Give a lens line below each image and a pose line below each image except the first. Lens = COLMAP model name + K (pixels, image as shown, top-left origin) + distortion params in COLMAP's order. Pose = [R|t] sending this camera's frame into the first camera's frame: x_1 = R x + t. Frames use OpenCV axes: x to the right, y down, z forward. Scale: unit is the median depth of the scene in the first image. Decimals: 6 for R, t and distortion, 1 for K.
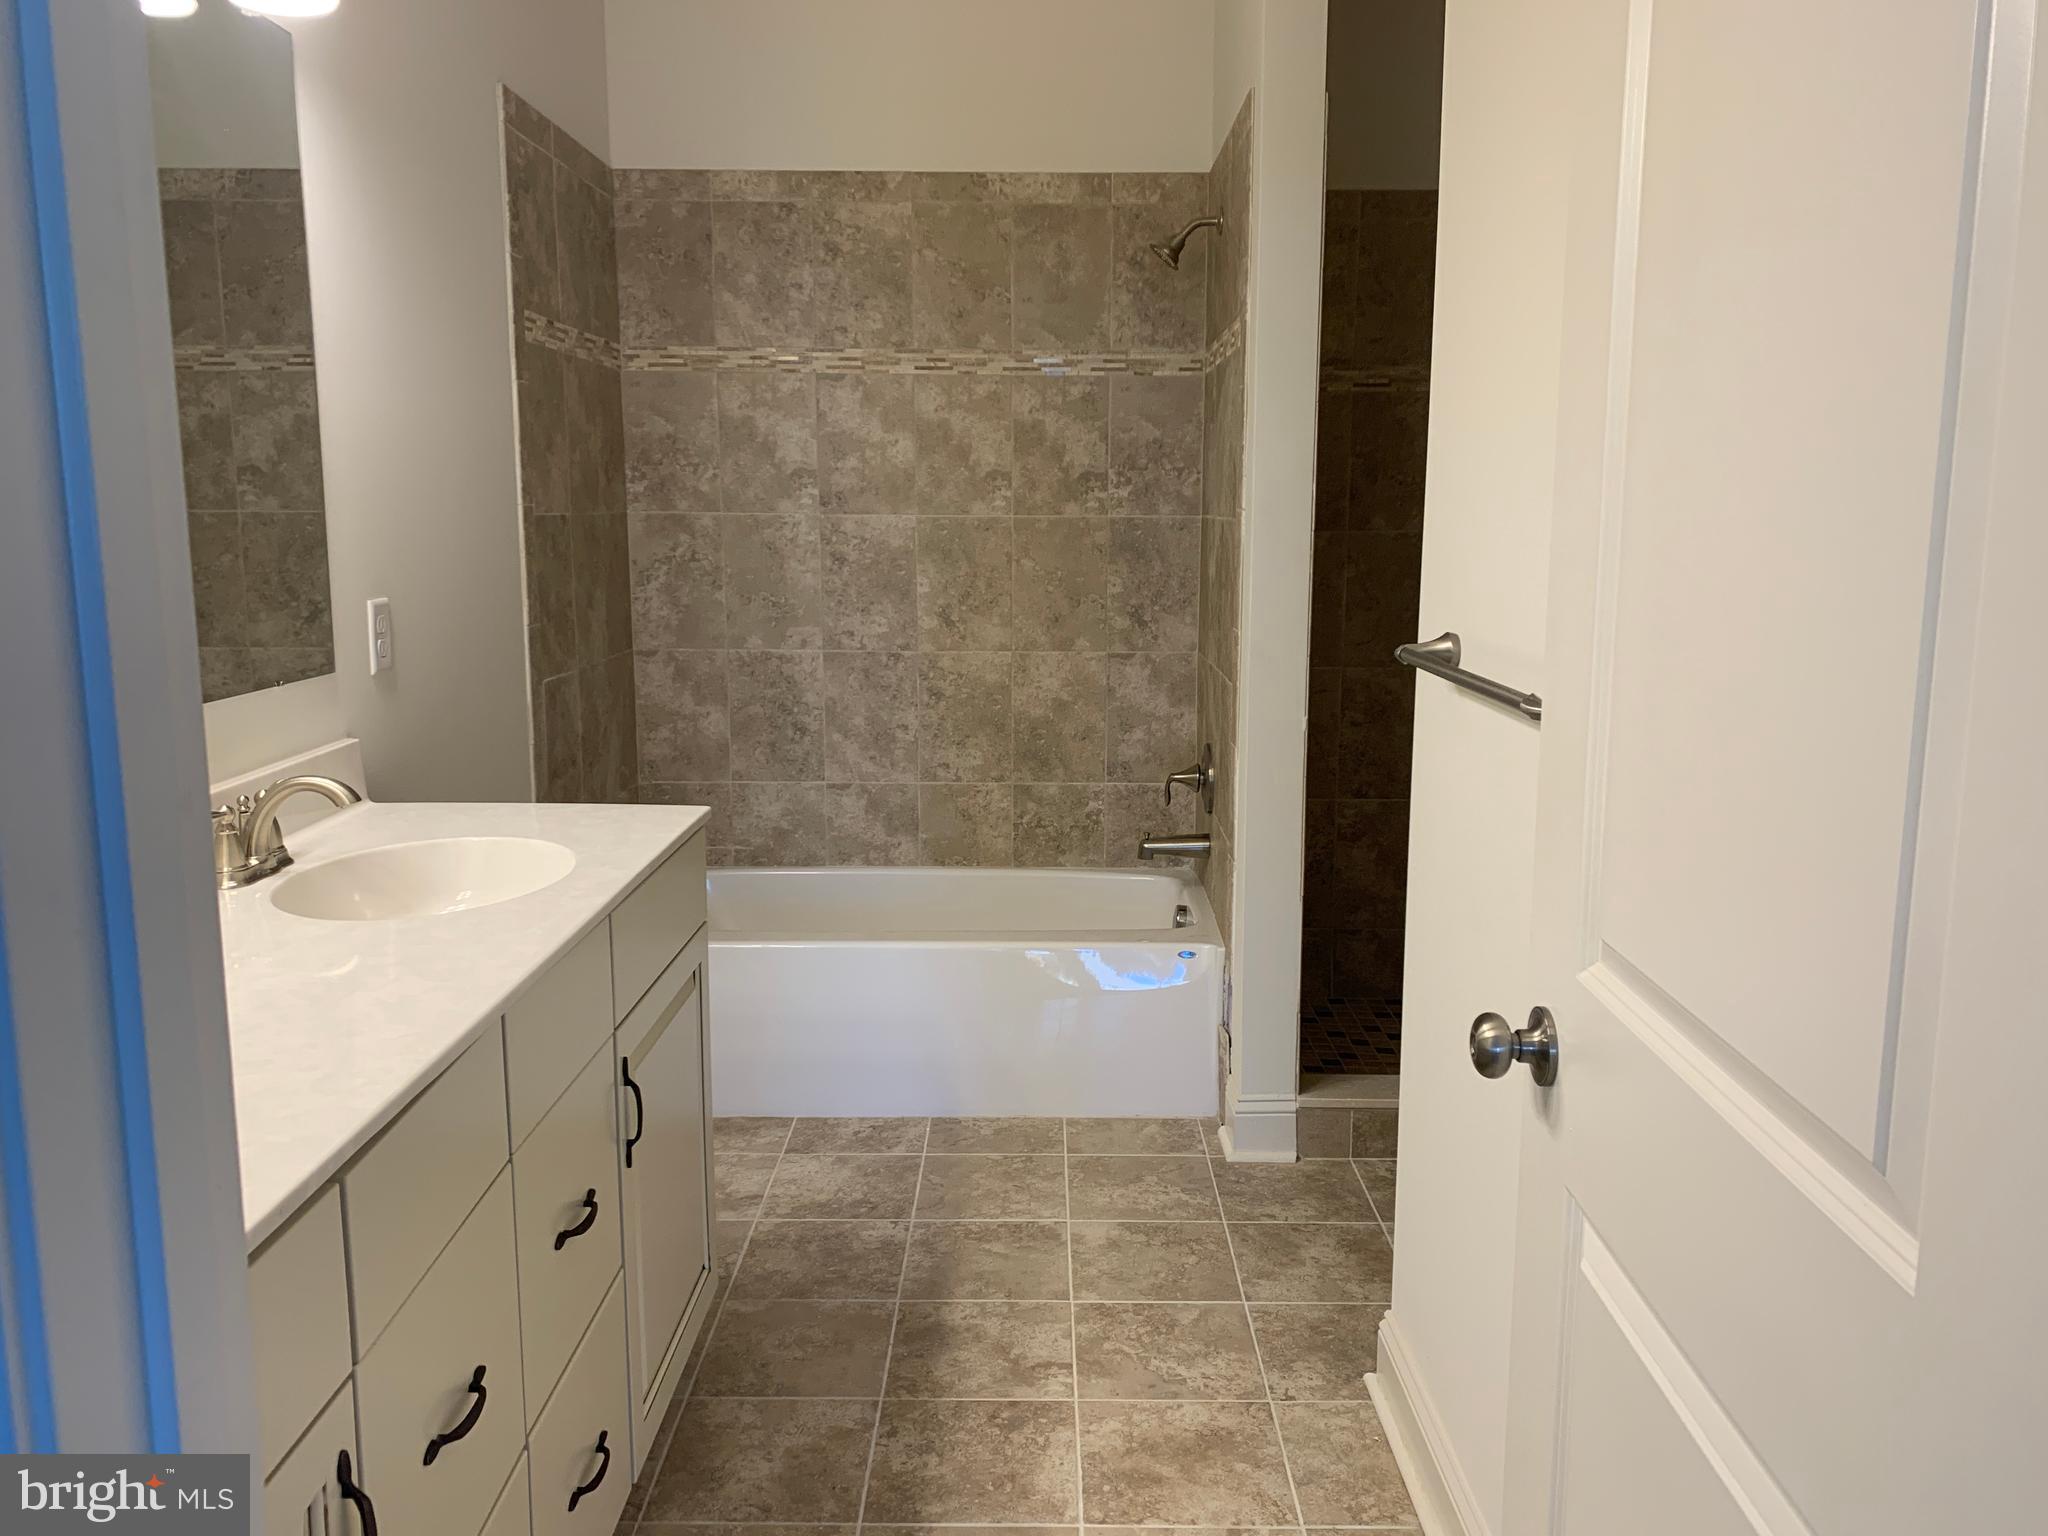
lens RADIAL K [[1579.9, 0, 1063.5], [0, 1579.9, 722.5], [0, 0, 1]] dist [0.172853, -0.439123]
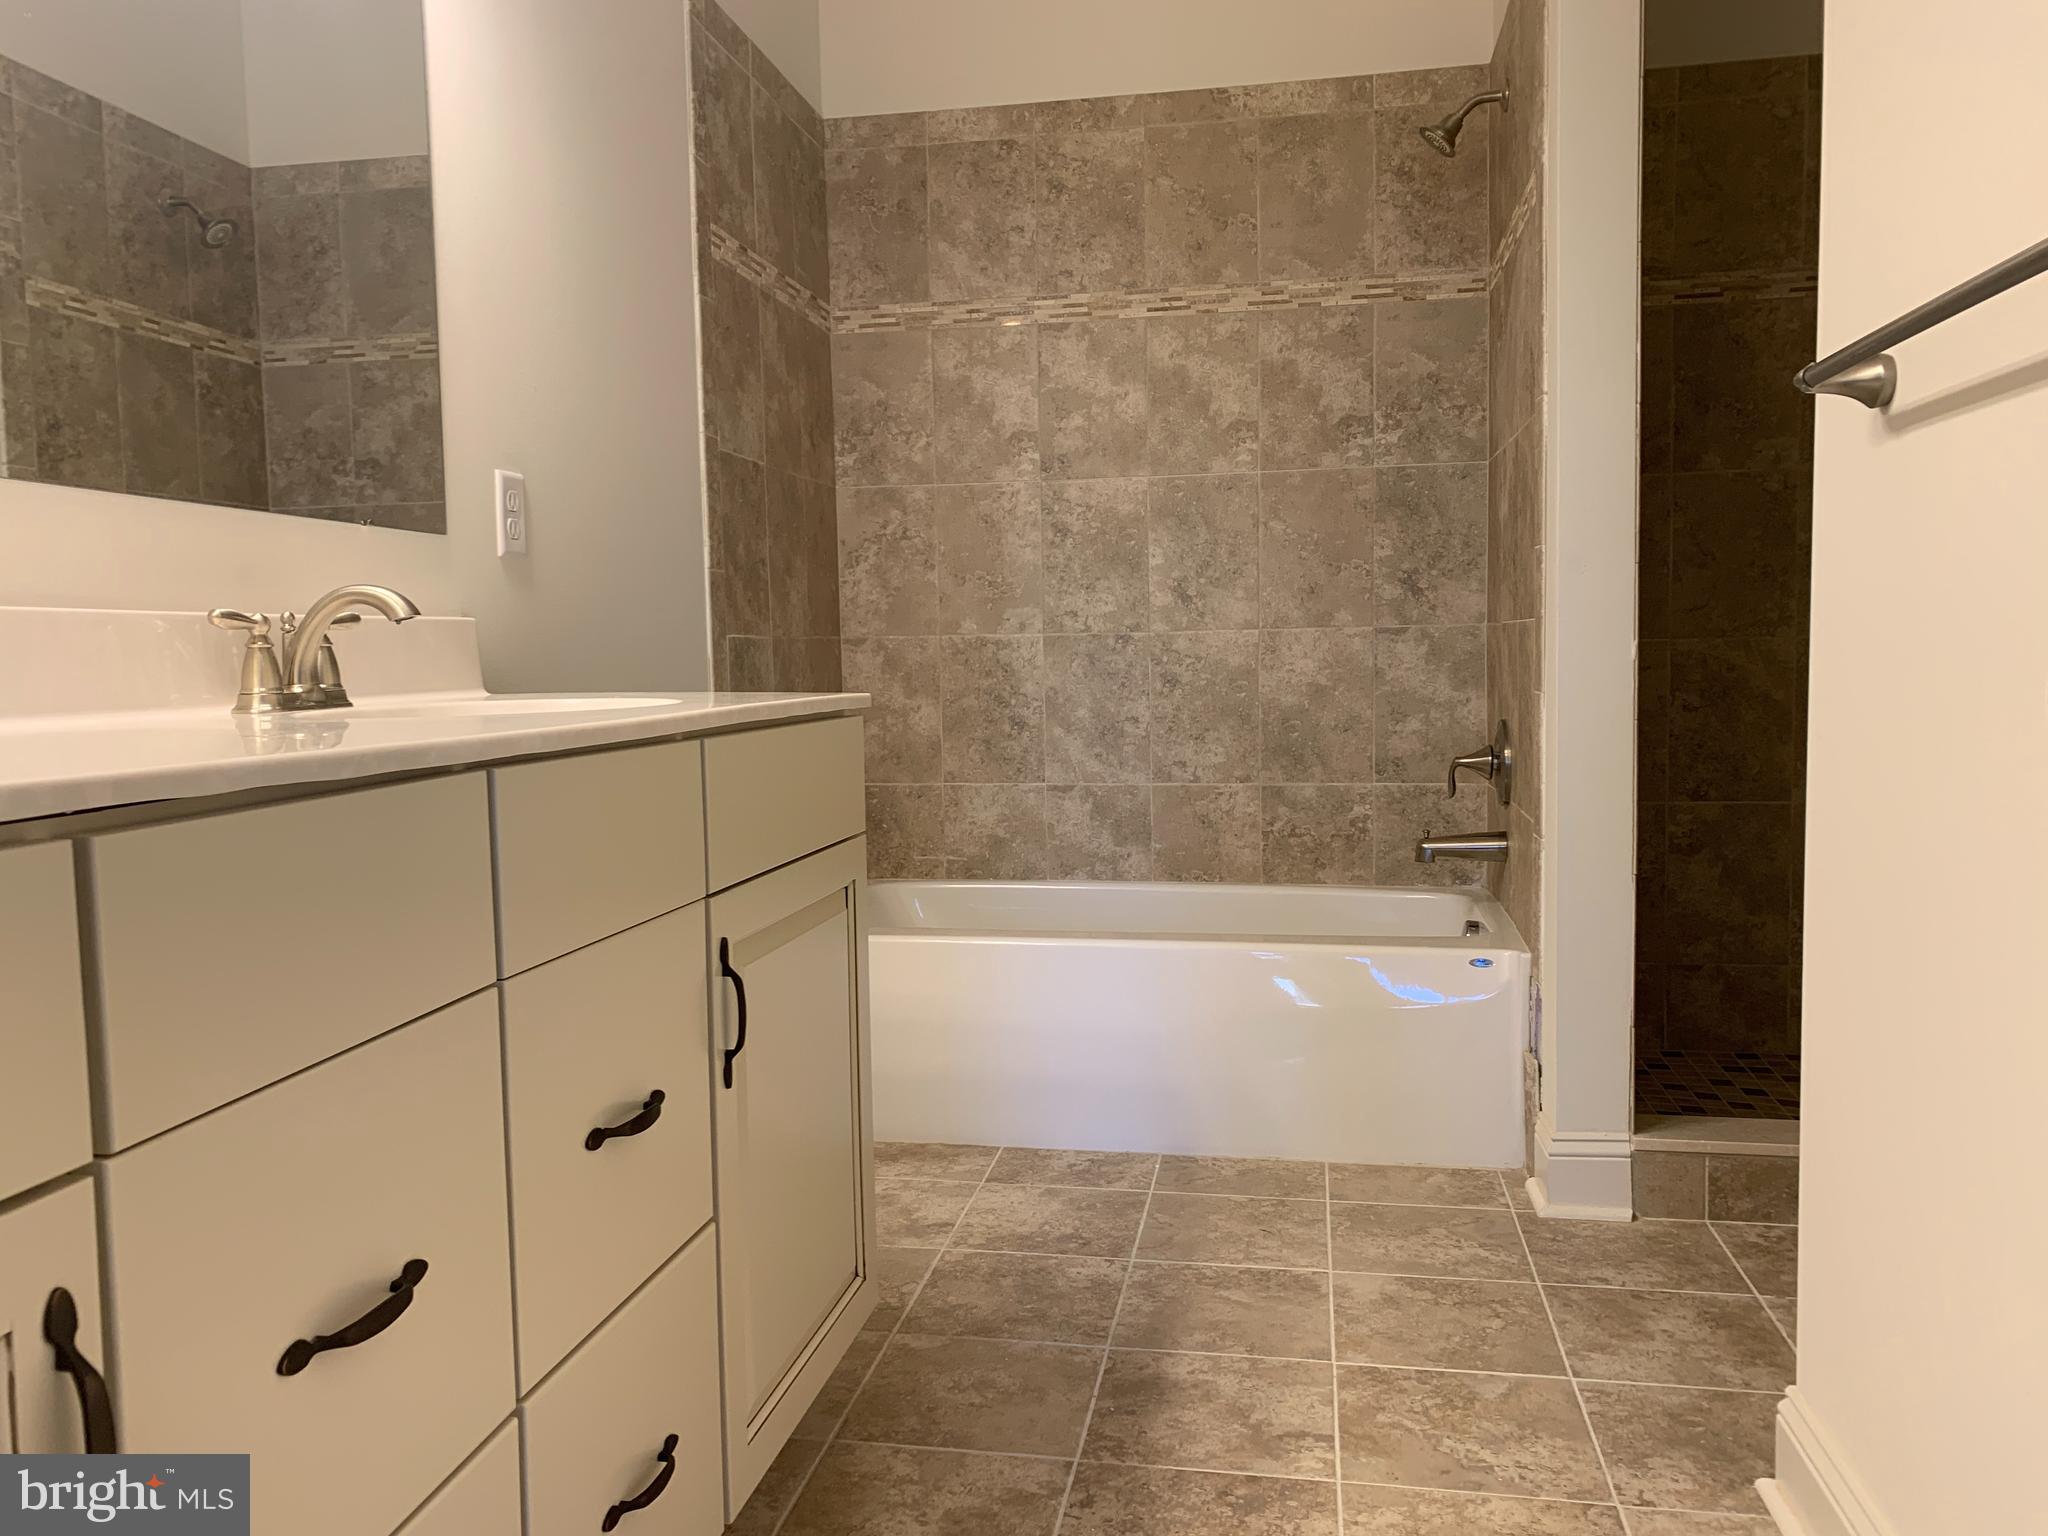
lens RADIAL K [[1567.3, 0, 1030.7], [0, 1567.3, 769.0], [0, 0, 1]] dist [0.017229, -0.009521]
pose [[0.981531, -0.010389, -0.191020, 0.006819], [-0.004077, 0.997161, -0.075183, 0.099326], [0.191259, 0.074573, 0.978703, 0.160599]]
